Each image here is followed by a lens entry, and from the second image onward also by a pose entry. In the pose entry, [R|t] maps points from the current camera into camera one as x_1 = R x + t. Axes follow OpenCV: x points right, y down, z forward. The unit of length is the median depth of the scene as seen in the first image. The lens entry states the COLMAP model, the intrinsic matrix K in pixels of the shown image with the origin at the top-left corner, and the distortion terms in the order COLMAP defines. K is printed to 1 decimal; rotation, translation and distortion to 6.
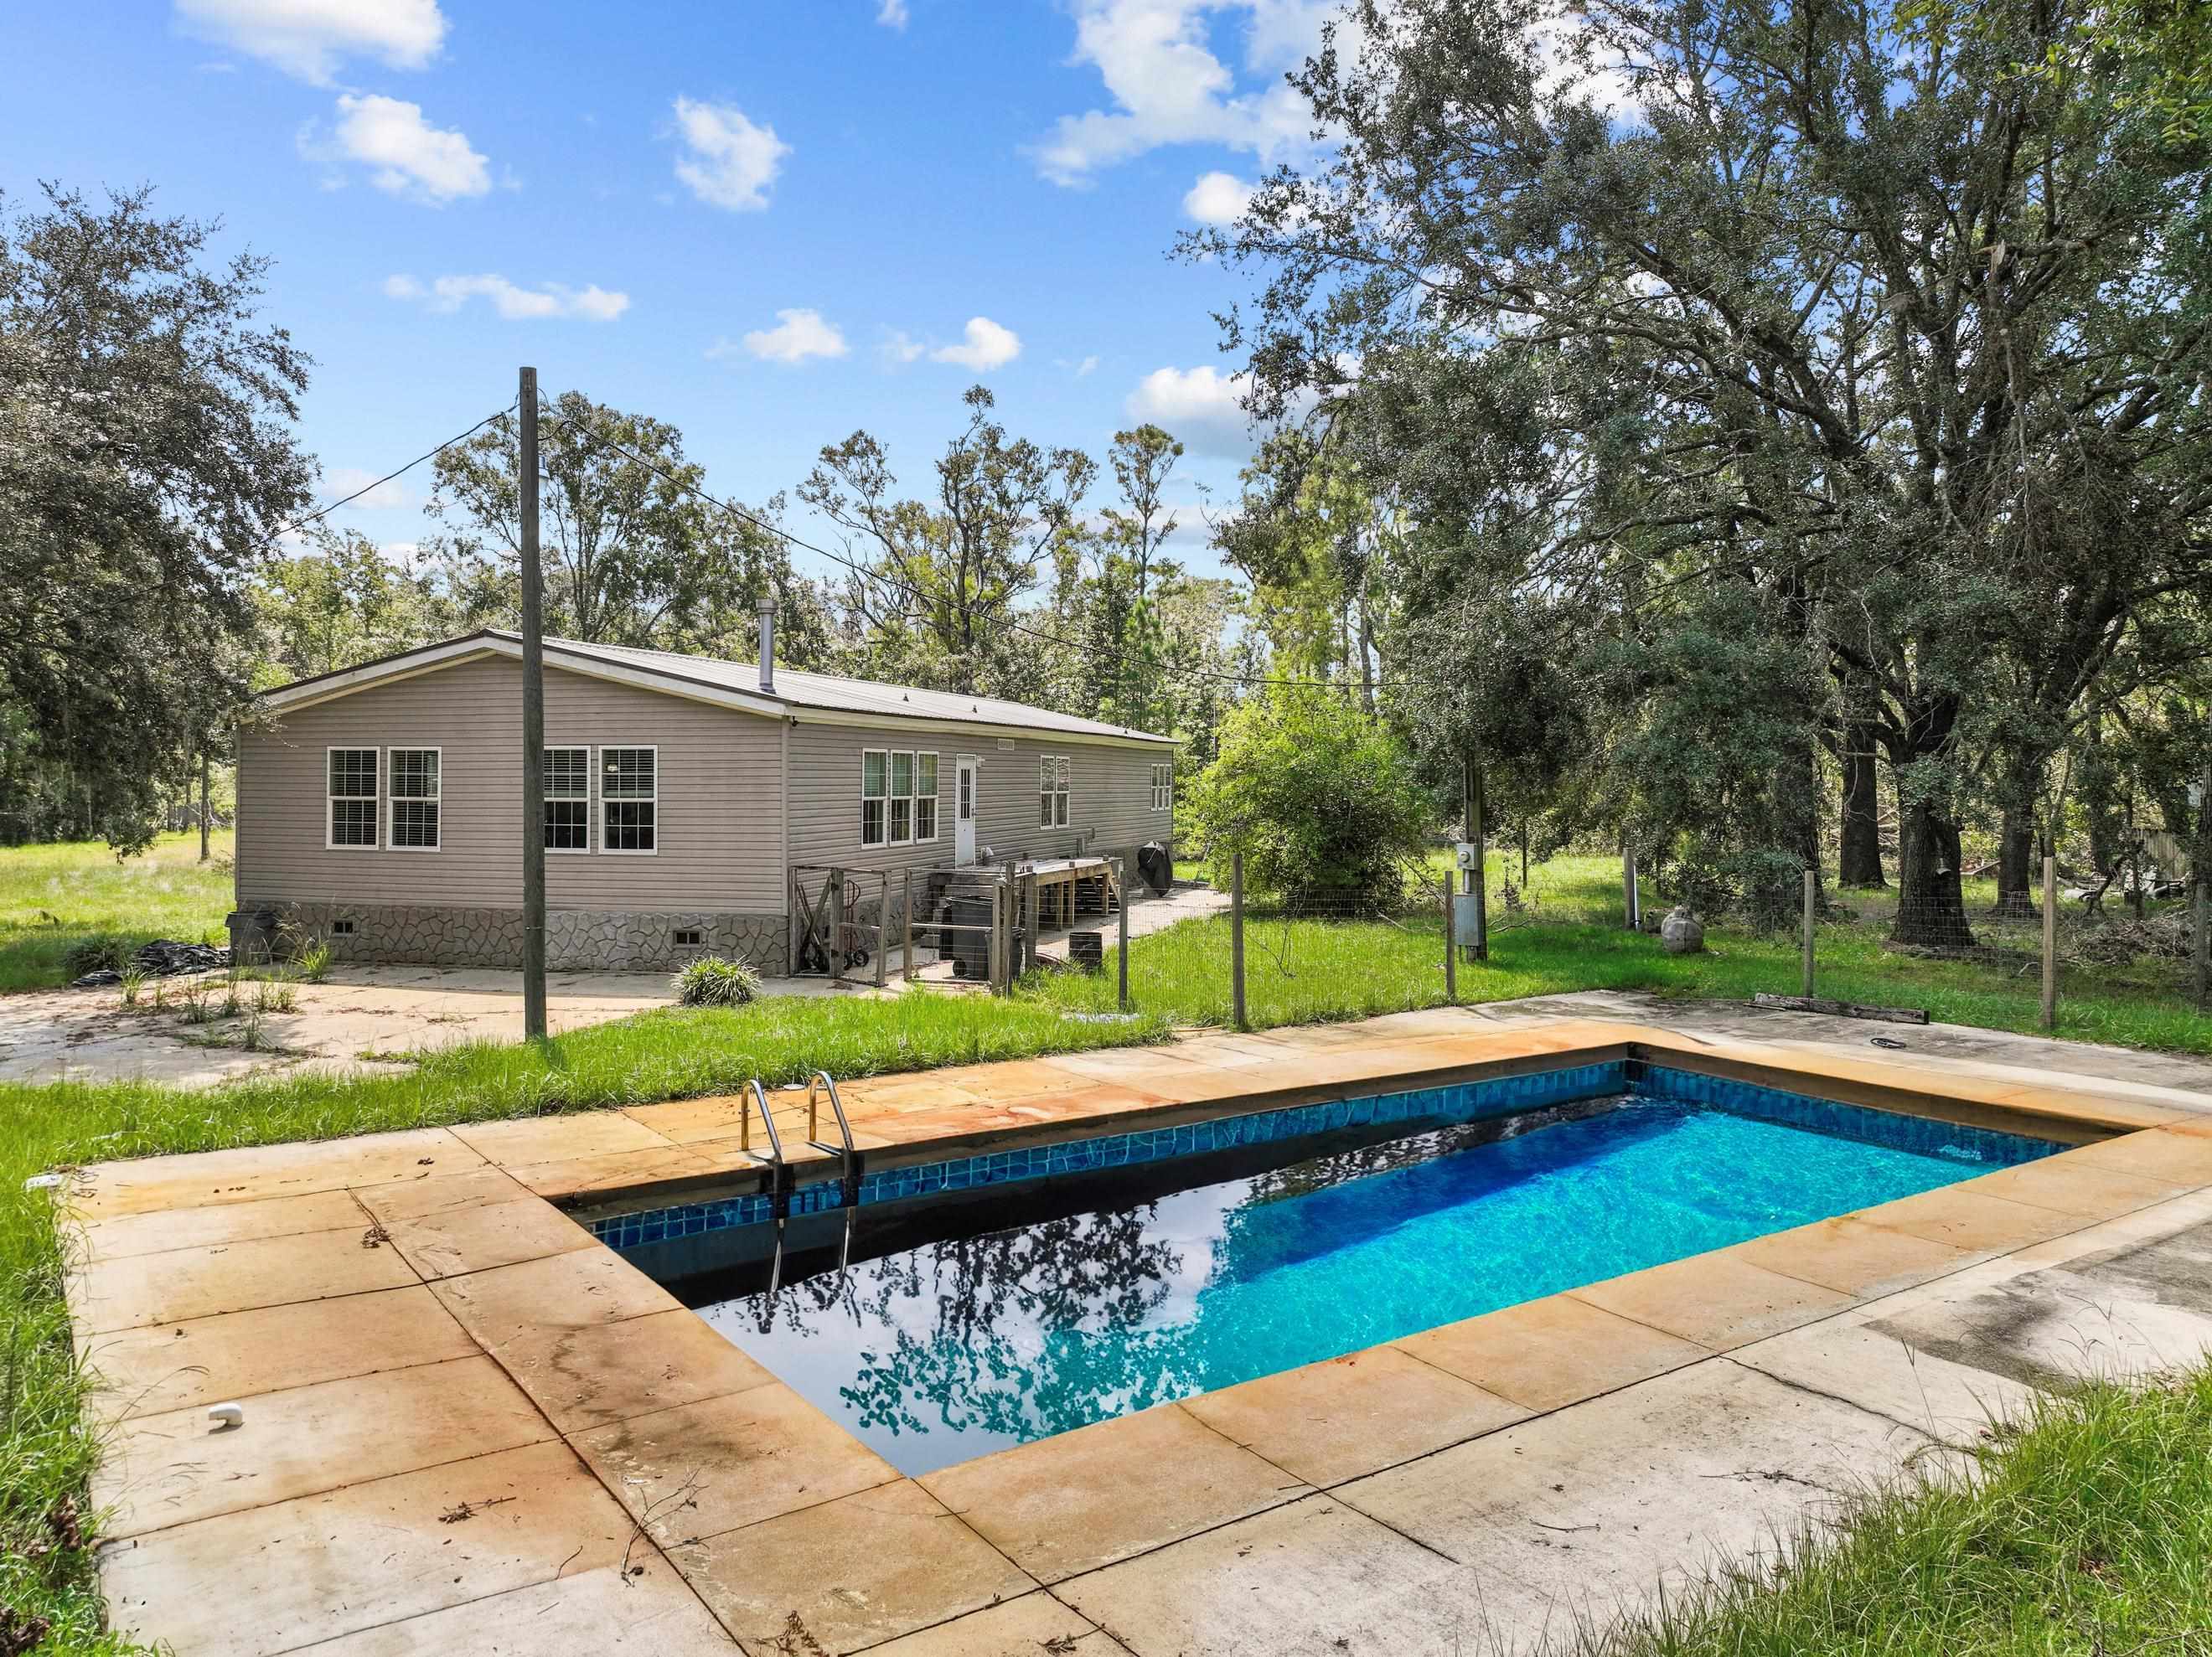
lens RADIAL K [[1561.4, 0, 1106.0], [0, 1561.4, 828.5], [0, 0, 1]] dist [0.001185, 0.000699]
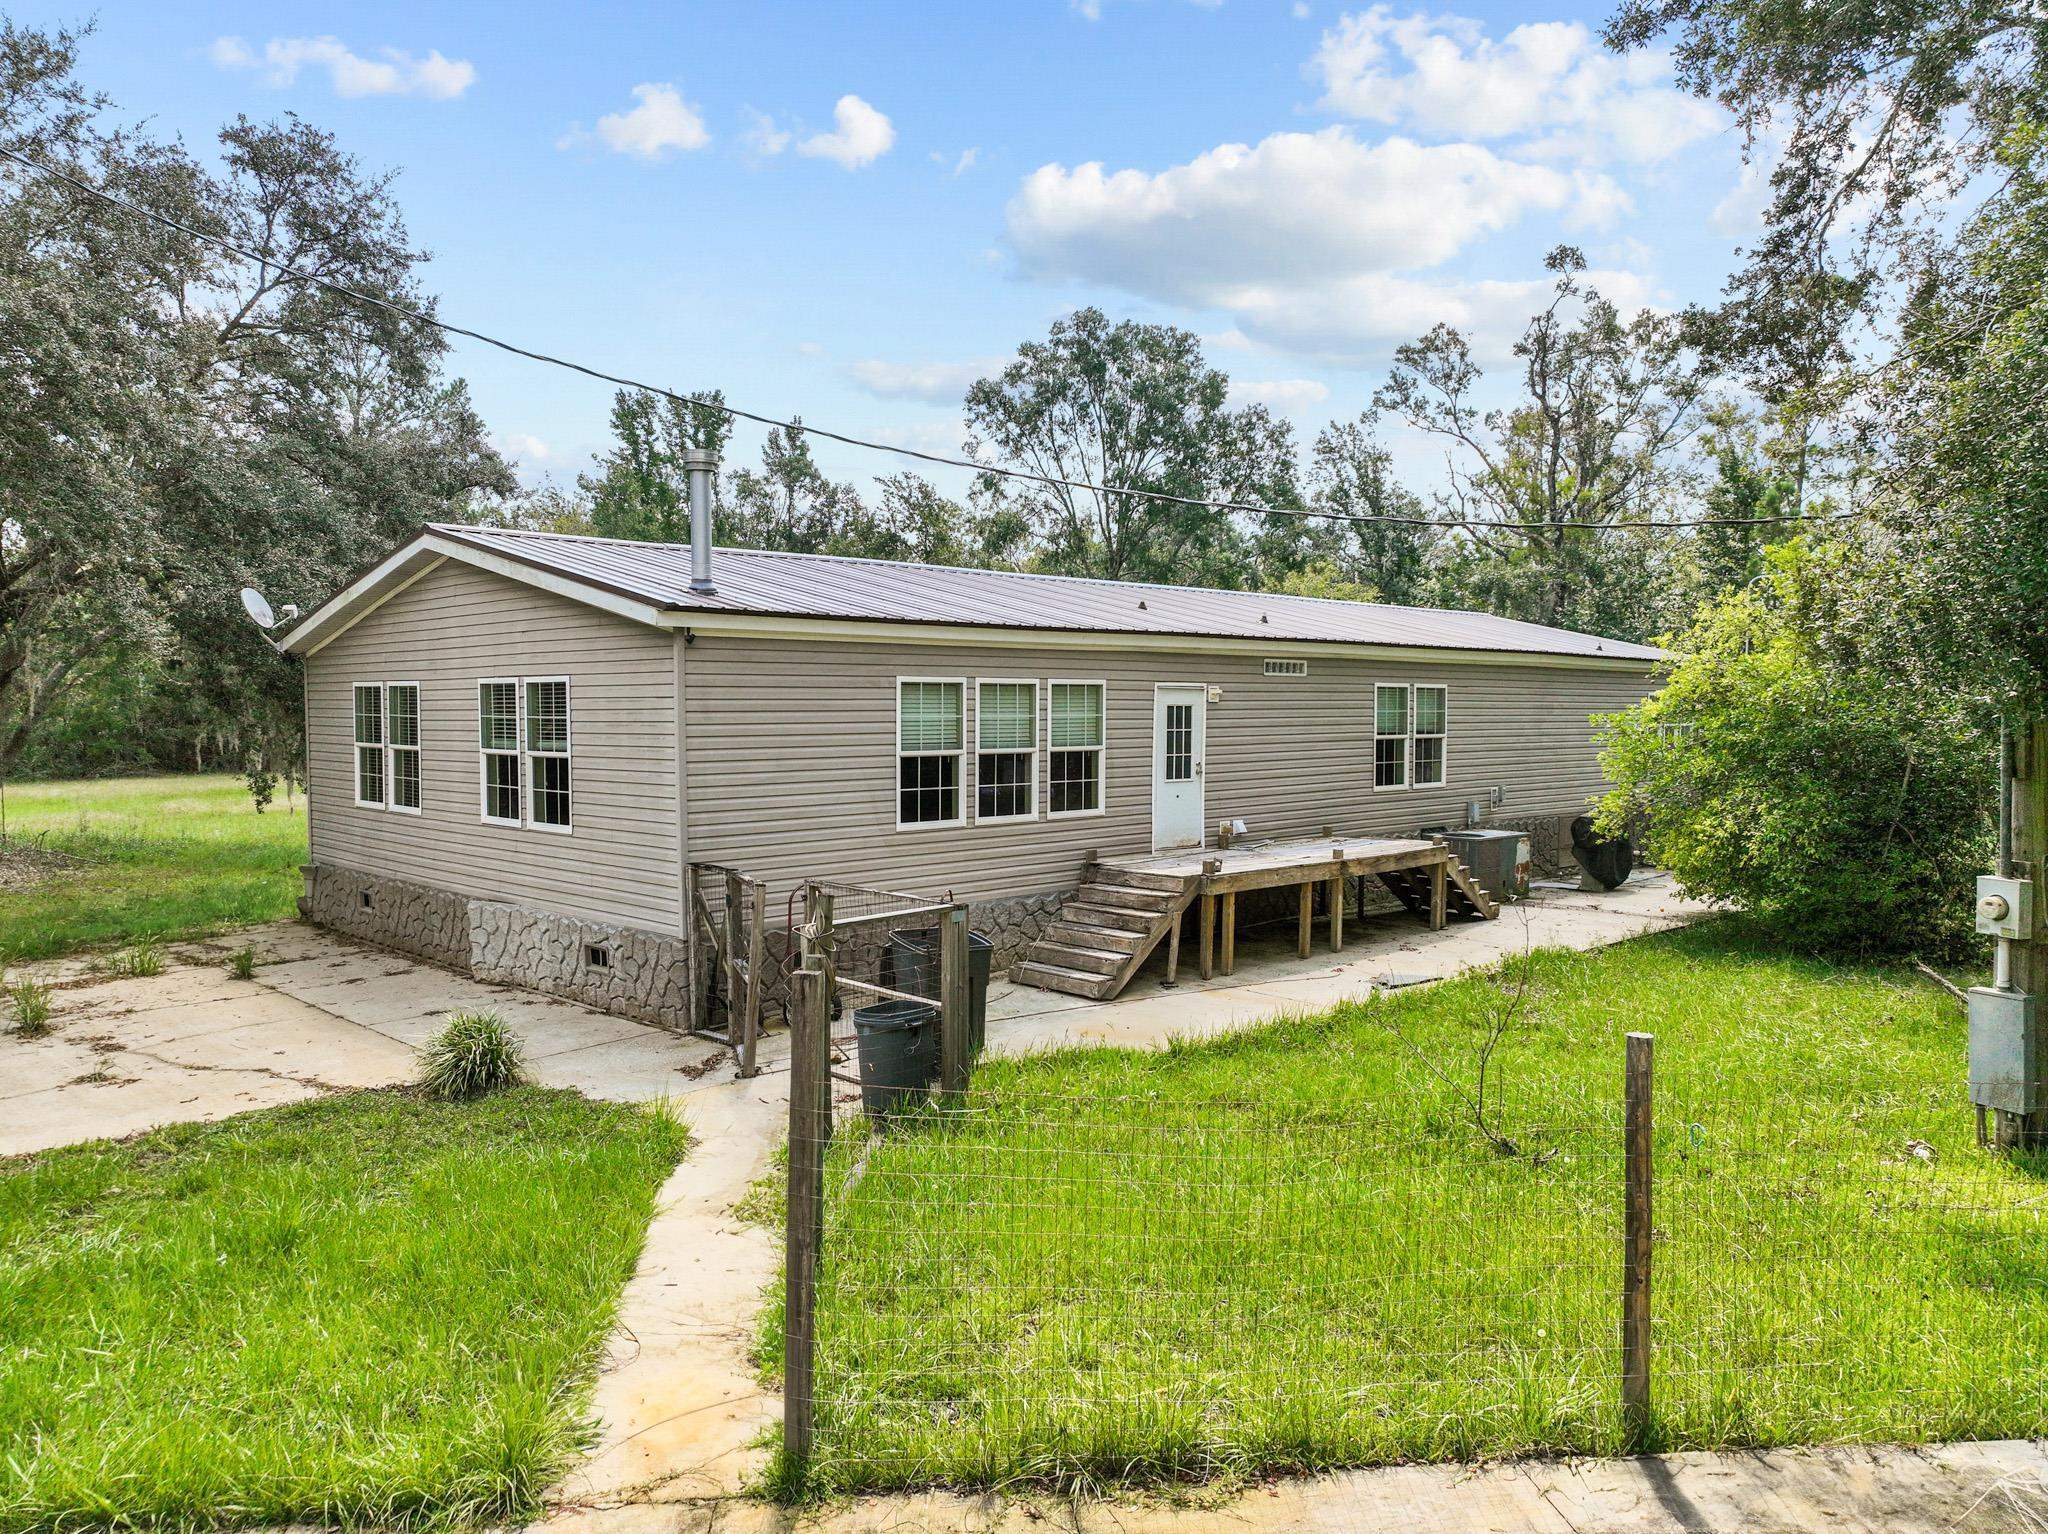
lens RADIAL K [[1465.0, 0, 1024.0], [0, 1465.0, 767.0], [0, 0, 1]] dist [0.004347, -0.001513]
pose [[0.868477, 0.017895, -0.495407, 0.081133], [-0.013129, 0.999828, 0.013099, -0.009286], [0.495556, -0.004872, 0.868562, 0.206516]]
